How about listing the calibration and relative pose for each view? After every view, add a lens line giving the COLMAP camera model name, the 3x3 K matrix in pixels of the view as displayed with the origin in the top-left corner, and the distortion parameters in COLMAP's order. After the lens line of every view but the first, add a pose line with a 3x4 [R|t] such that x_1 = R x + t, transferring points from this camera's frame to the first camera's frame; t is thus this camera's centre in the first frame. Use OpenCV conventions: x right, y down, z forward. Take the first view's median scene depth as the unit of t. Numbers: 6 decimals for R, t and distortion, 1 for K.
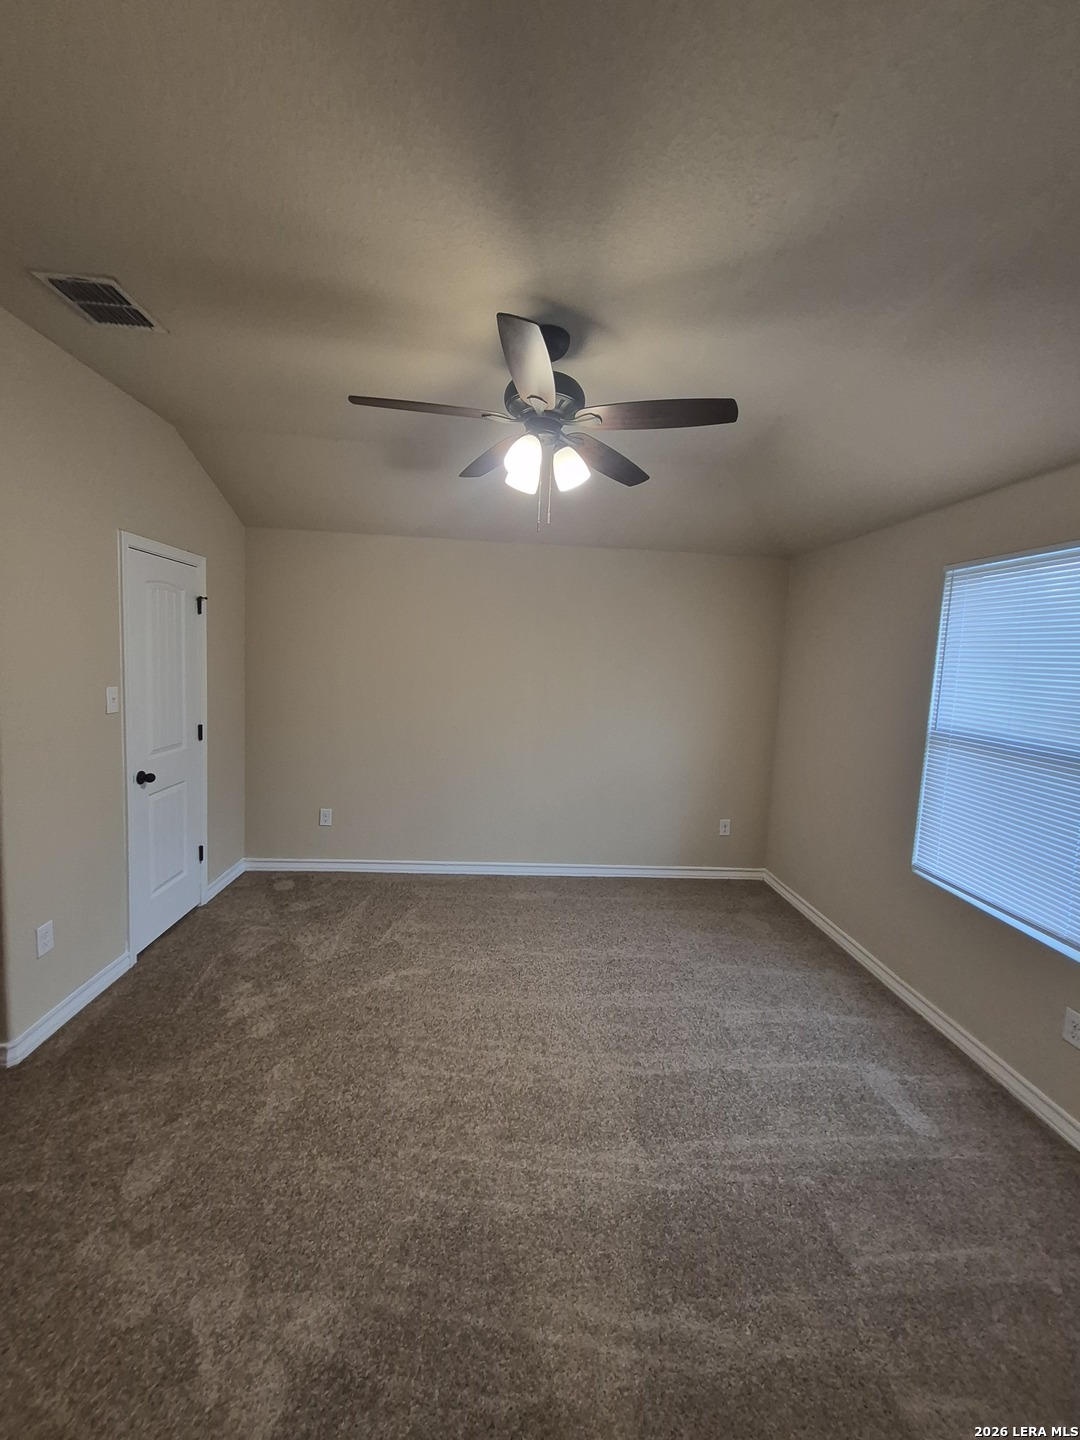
lens RADIAL K [[567.2, 0, 537.8], [0, 567.2, 707.3], [0, 0, 1]] dist [0.006257, 0.000544]
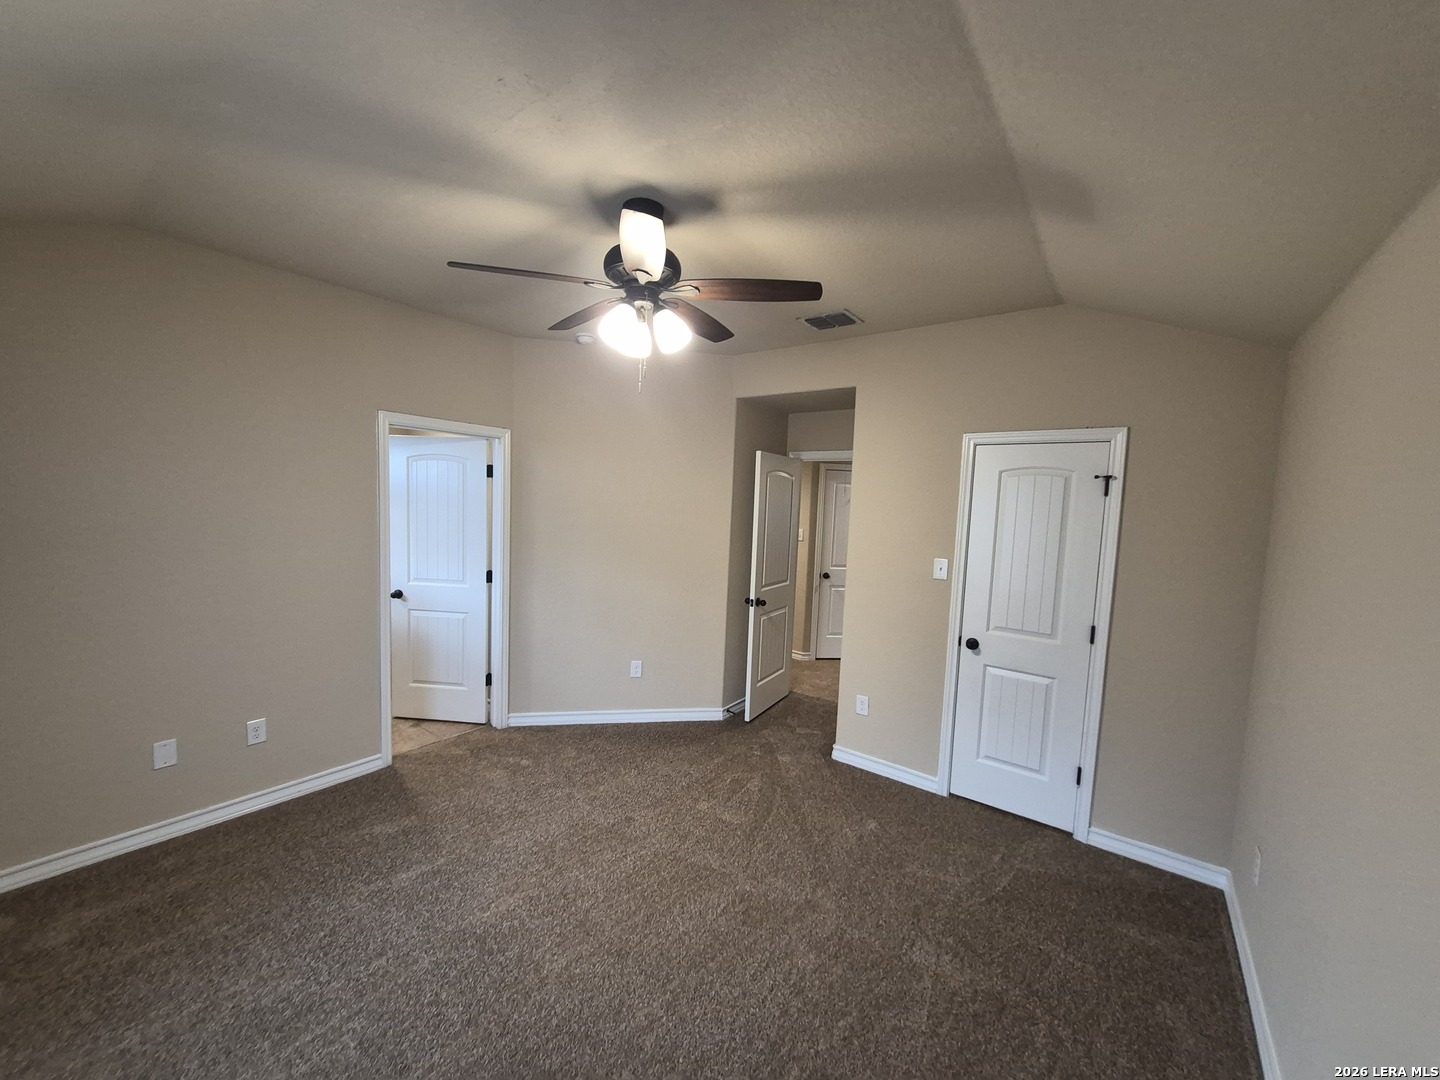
lens RADIAL K [[568.9, 0, 709.1], [0, 568.9, 542.7], [0, 0, 1]] dist [0.006001, 0.000866]
pose [[-0.649410, -0.021269, -0.760141, 0.470173], [-0.142017, 0.985414, 0.093757, -0.097819], [0.747060, 0.168839, -0.642958, 1.197916]]
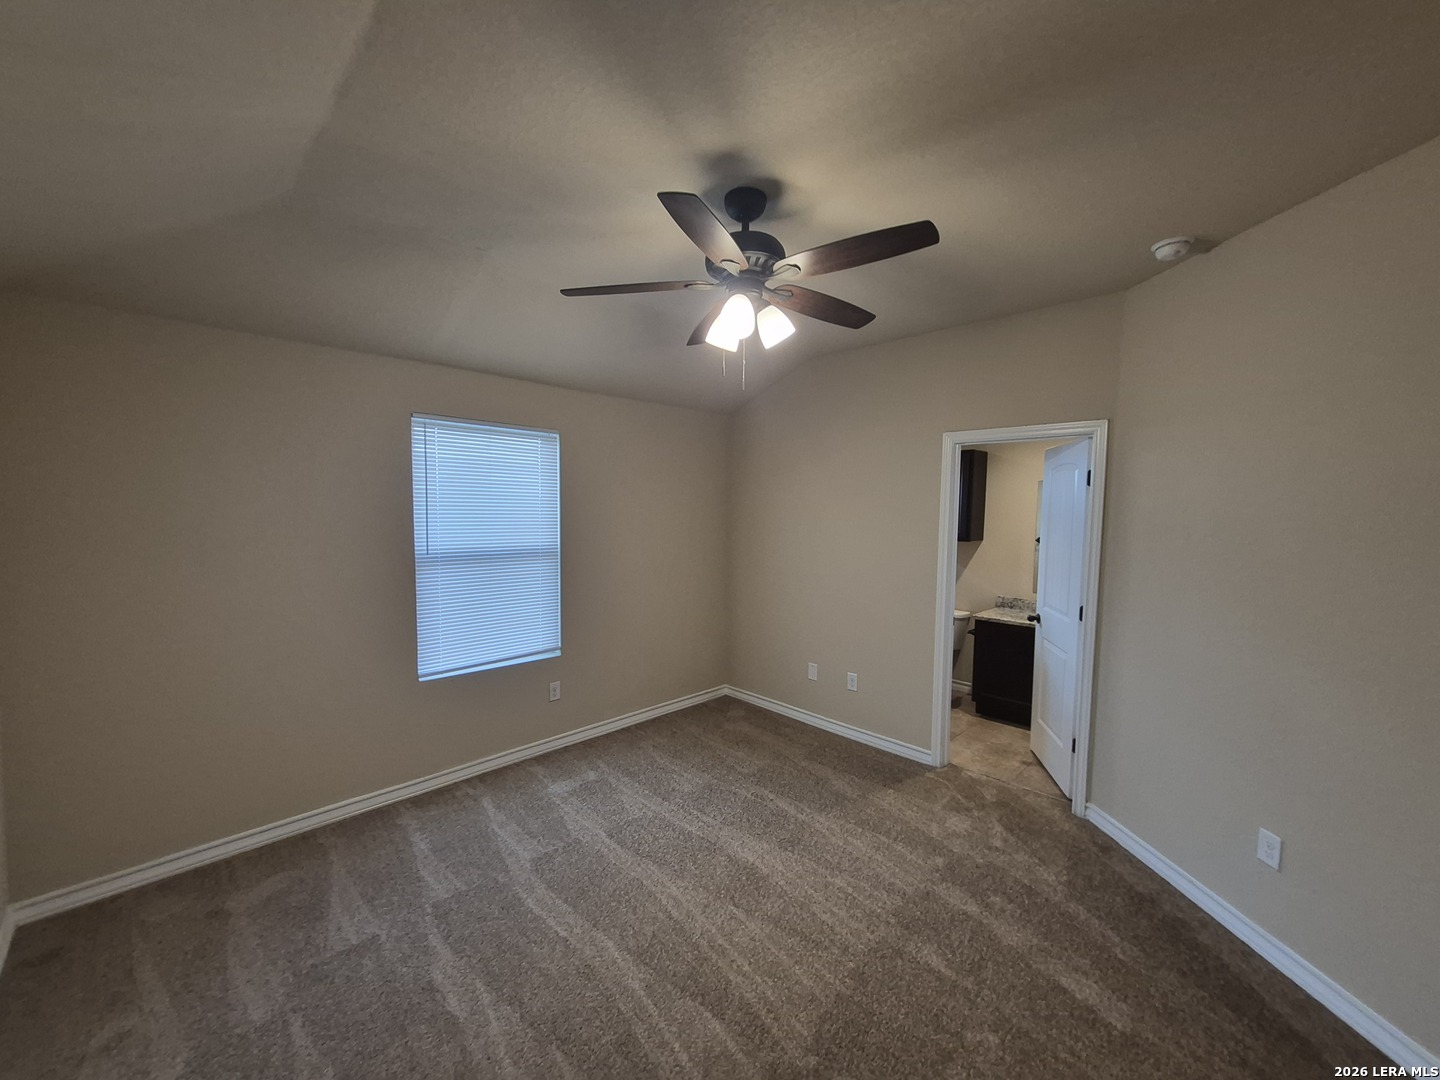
lens RADIAL K [[564.5, 0, 708.5], [0, 564.5, 548.2], [0, 0, 1]] dist [0.006712, -0.000214]
pose [[-0.650505, -0.110724, 0.751388, -0.485420], [0.029835, 0.984827, 0.170953, -0.135151], [-0.758916, 0.133623, -0.637332, 1.133839]]
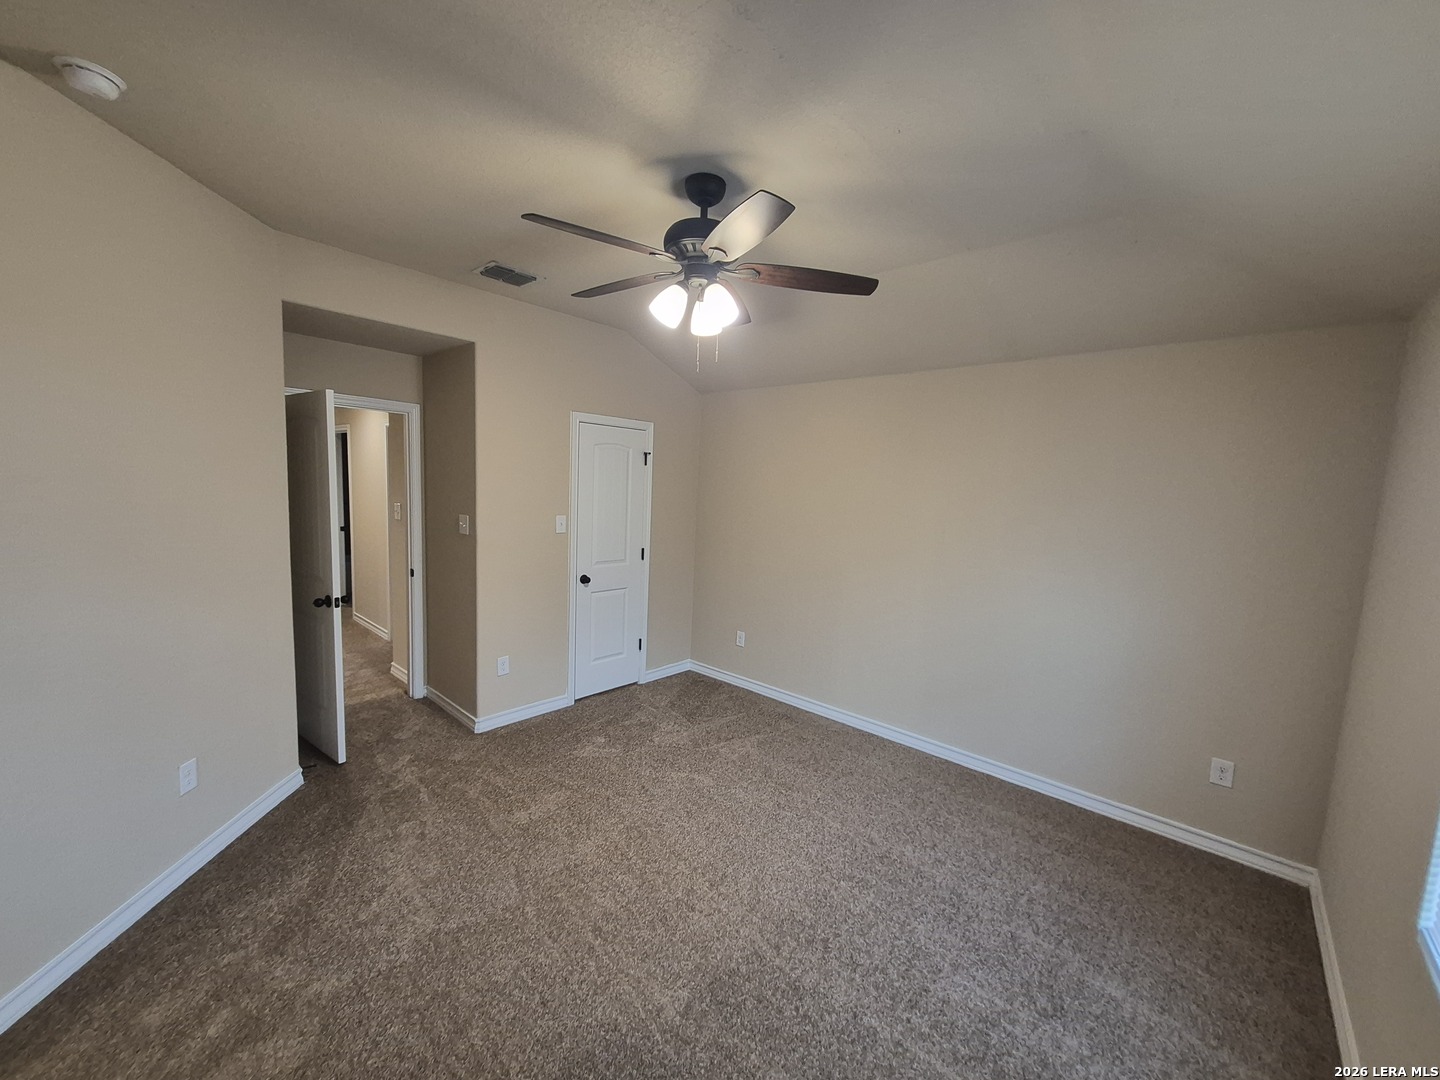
lens RADIAL K [[567.2, 0, 708.3], [0, 567.2, 546.1], [0, 0, 1]] dist [0.006257, 0.000544]
pose [[0.691464, 0.061799, -0.719763, 0.515894], [-0.075761, 0.997044, 0.012824, -0.002915], [0.718428, 0.045663, 0.694101, 0.200368]]
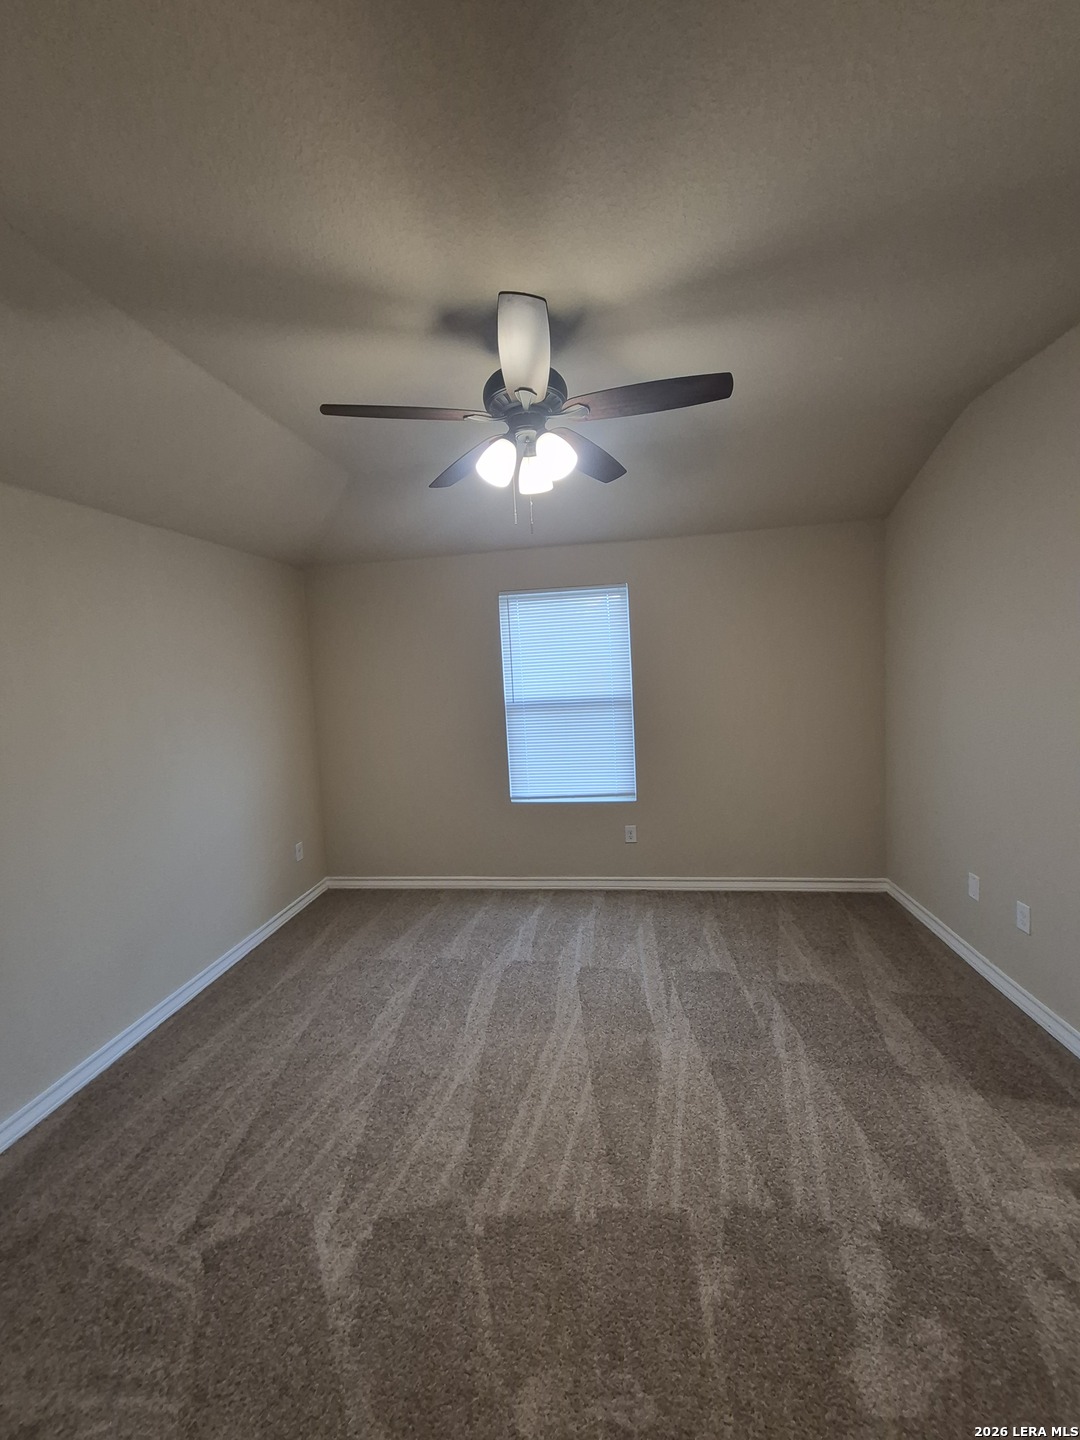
lens RADIAL K [[564.5, 0, 530.3], [0, 564.5, 707.2], [0, 0, 1]] dist [0.006712, -0.000214]
pose [[0.199939, -0.129970, 0.971150, -0.632626], [0.153001, 0.983146, 0.100076, -0.075272], [-0.967789, 0.128578, 0.216455, 0.555542]]
